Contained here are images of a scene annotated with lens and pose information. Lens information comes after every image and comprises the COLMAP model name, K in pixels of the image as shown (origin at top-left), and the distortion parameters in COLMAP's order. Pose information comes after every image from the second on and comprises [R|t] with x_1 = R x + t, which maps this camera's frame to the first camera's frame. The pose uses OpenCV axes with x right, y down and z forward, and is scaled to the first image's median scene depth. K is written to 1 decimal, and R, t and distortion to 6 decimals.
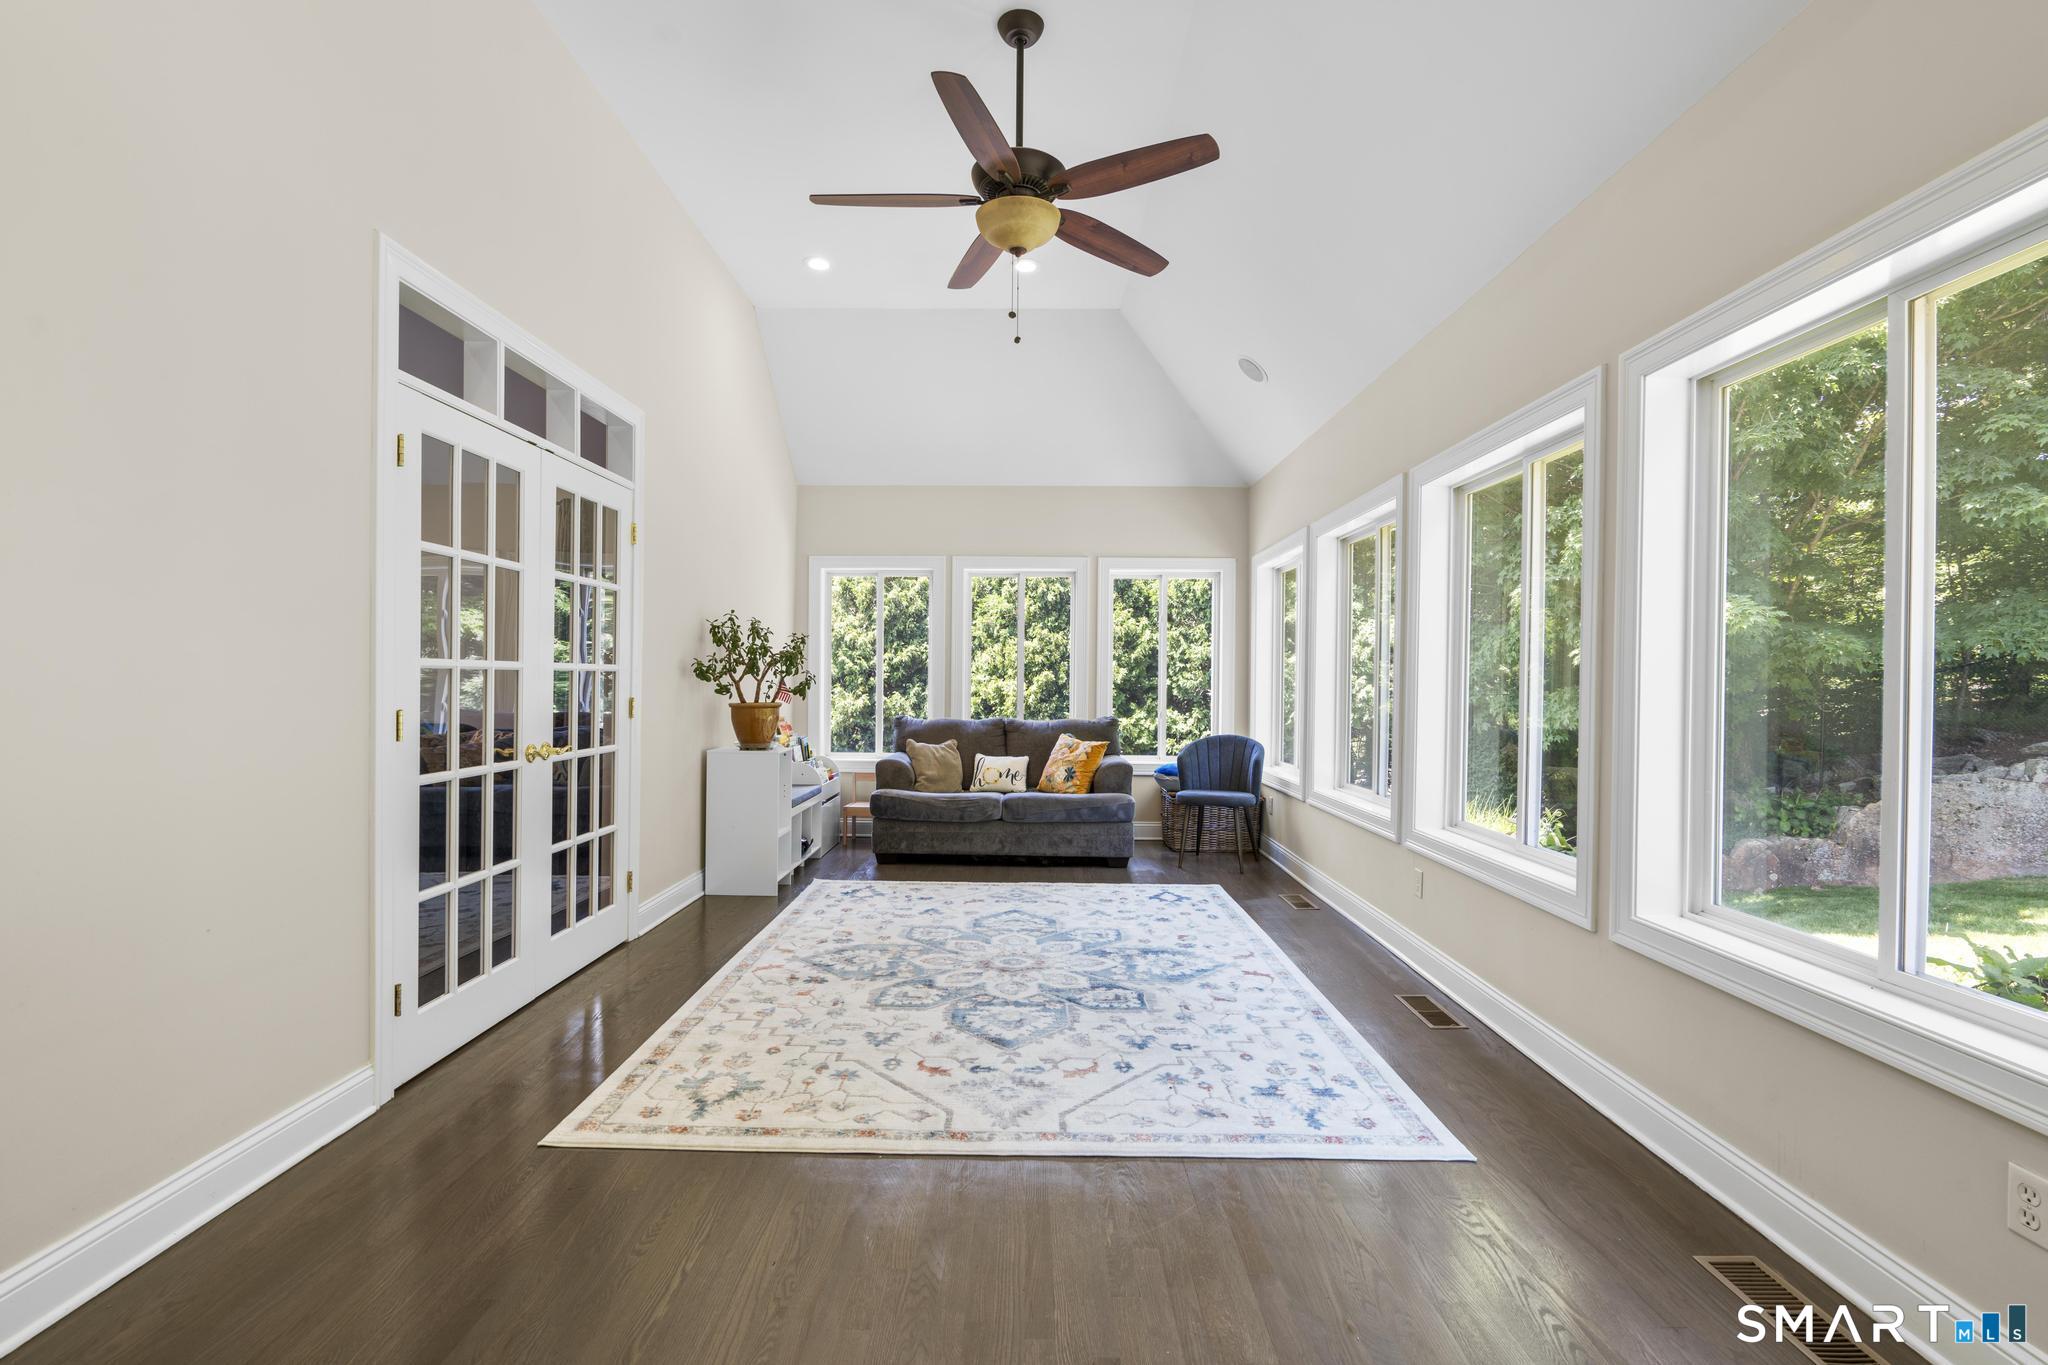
lens RADIAL K [[917.2, 0, 1019.4], [0, 917.2, 681.7], [0, 0, 1]] dist [-0.004533, 0.000899]
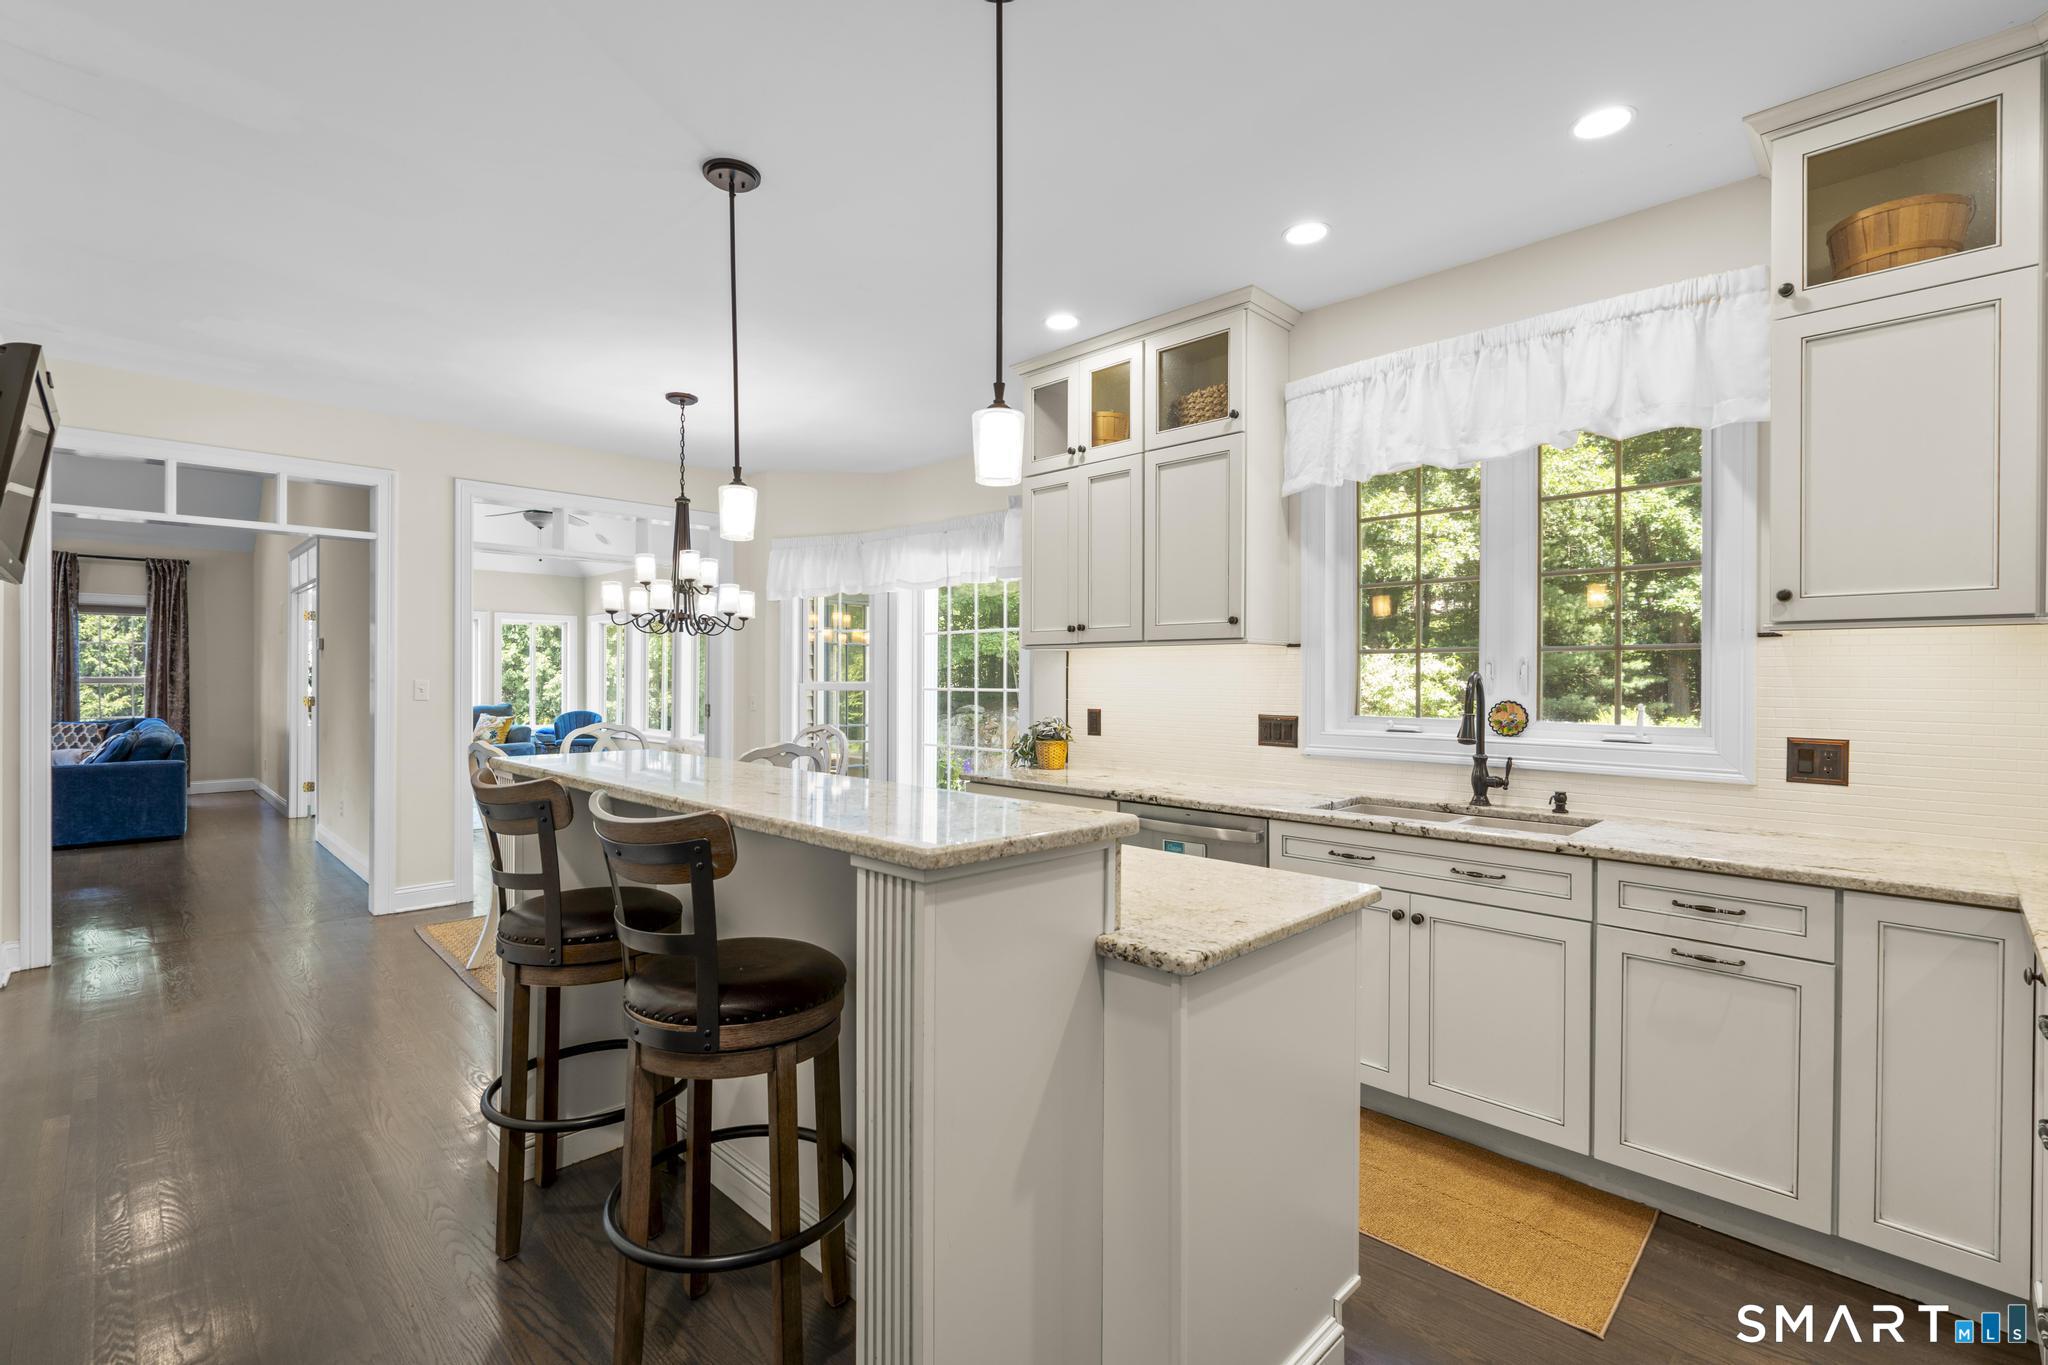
lens RADIAL K [[917.2, 0, 1019.4], [0, 917.2, 681.7], [0, 0, 1]] dist [-0.004533, 0.000899]
pose [[0.702127, -0.012605, 0.711940, -0.488693], [0.006432, 0.999915, 0.011360, -0.017663], [-0.712022, -0.003397, 0.702148, -0.992899]]
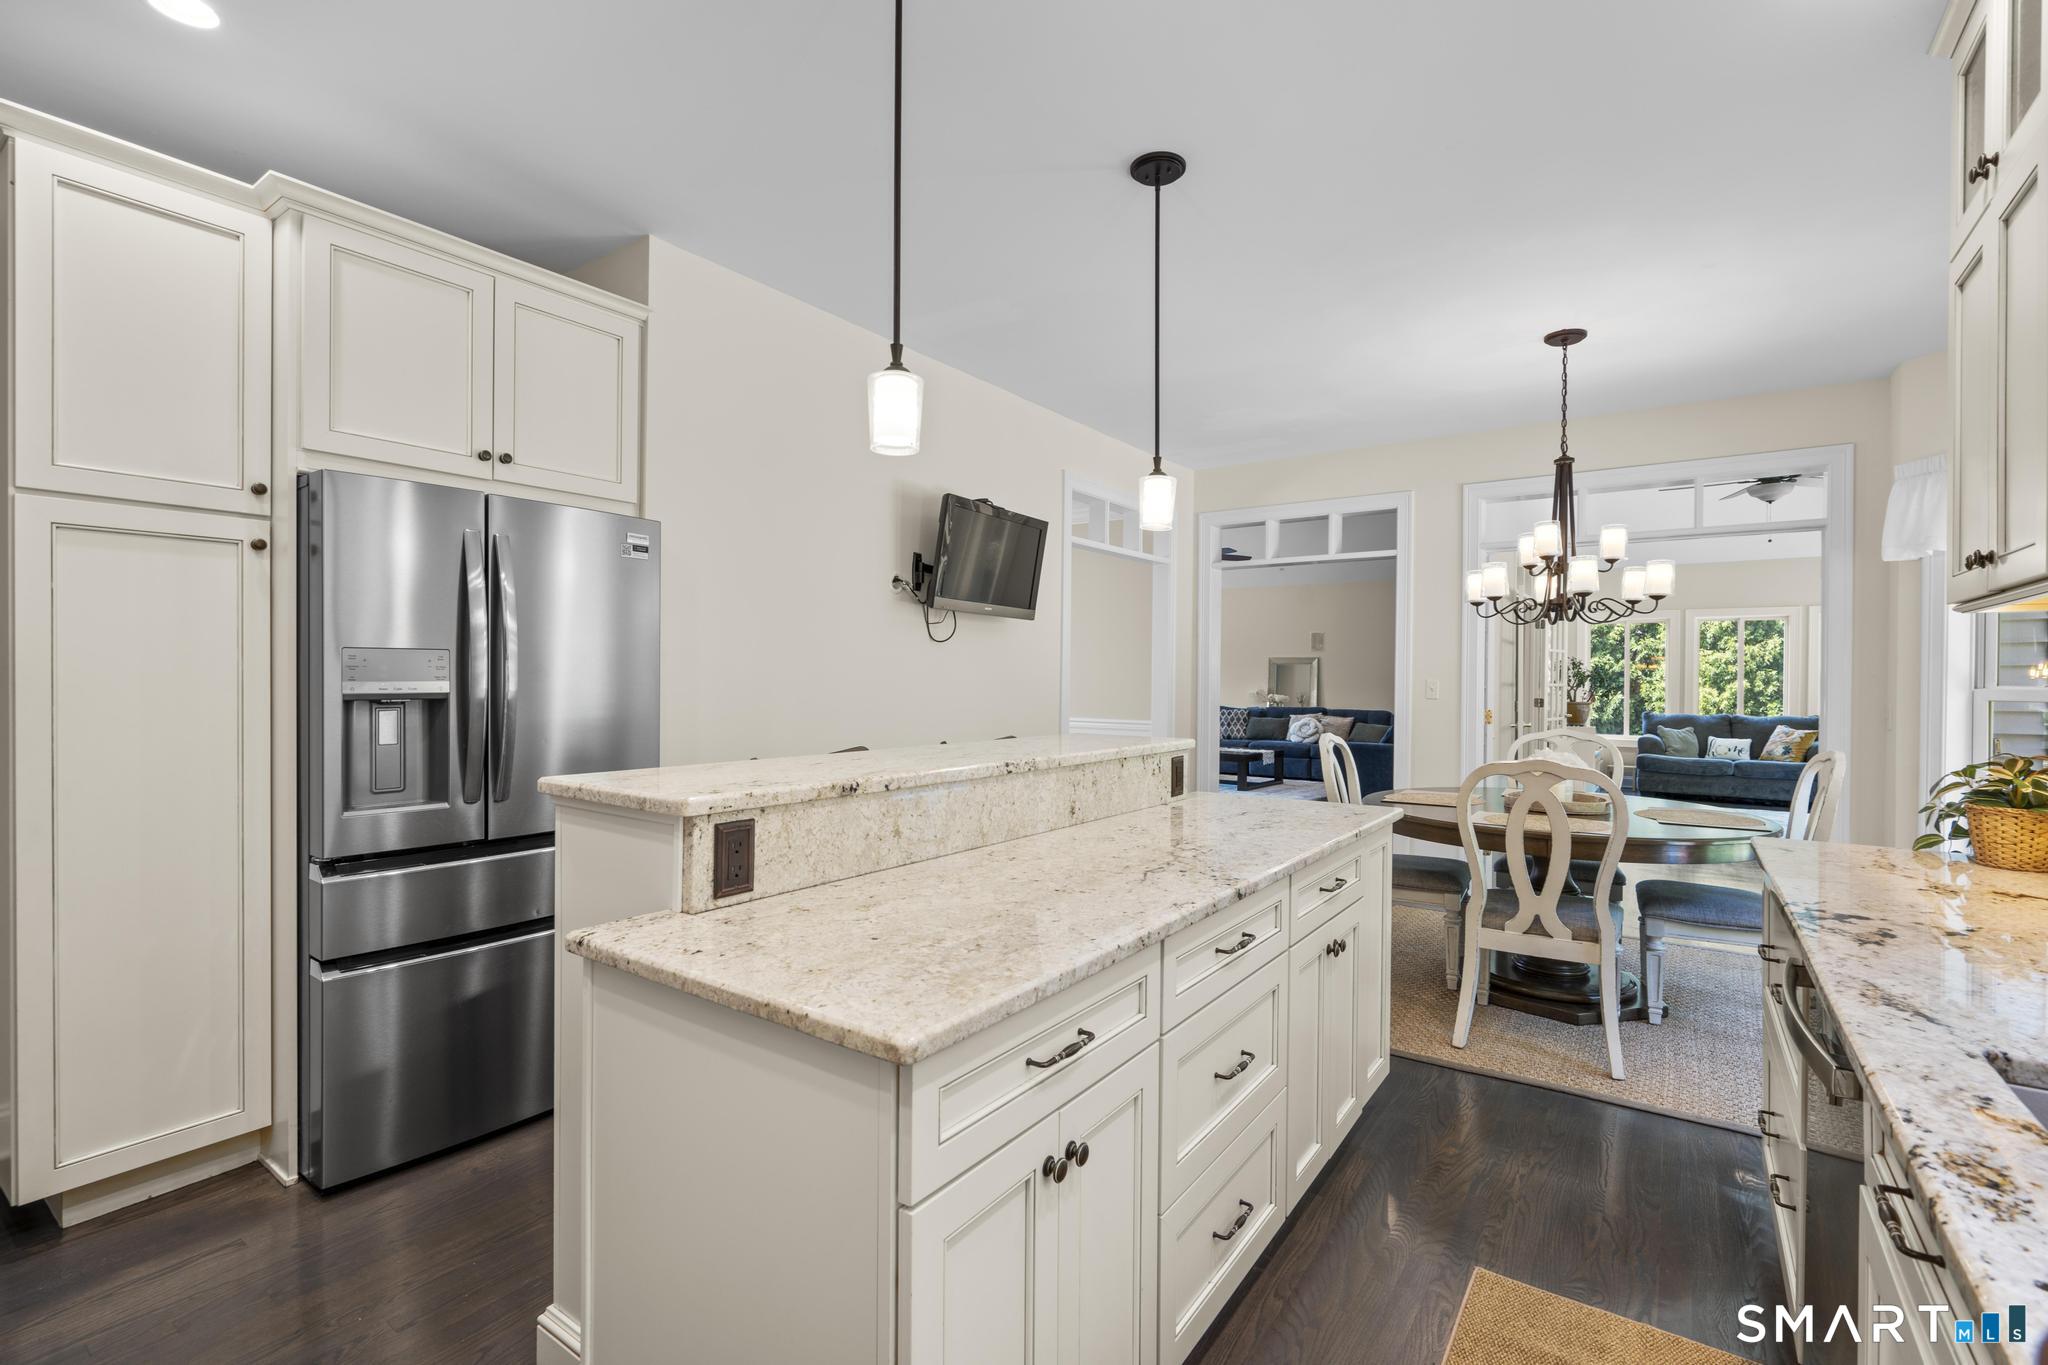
lens RADIAL K [[917.2, 0, 1019.4], [0, 917.2, 681.7], [0, 0, 1]] dist [-0.004533, 0.000899]
pose [[0.818089, -0.002207, -0.575088, -0.113176], [-0.000372, 0.999990, -0.004367, -0.008209], [0.575092, 0.003787, 0.818080, -0.985351]]
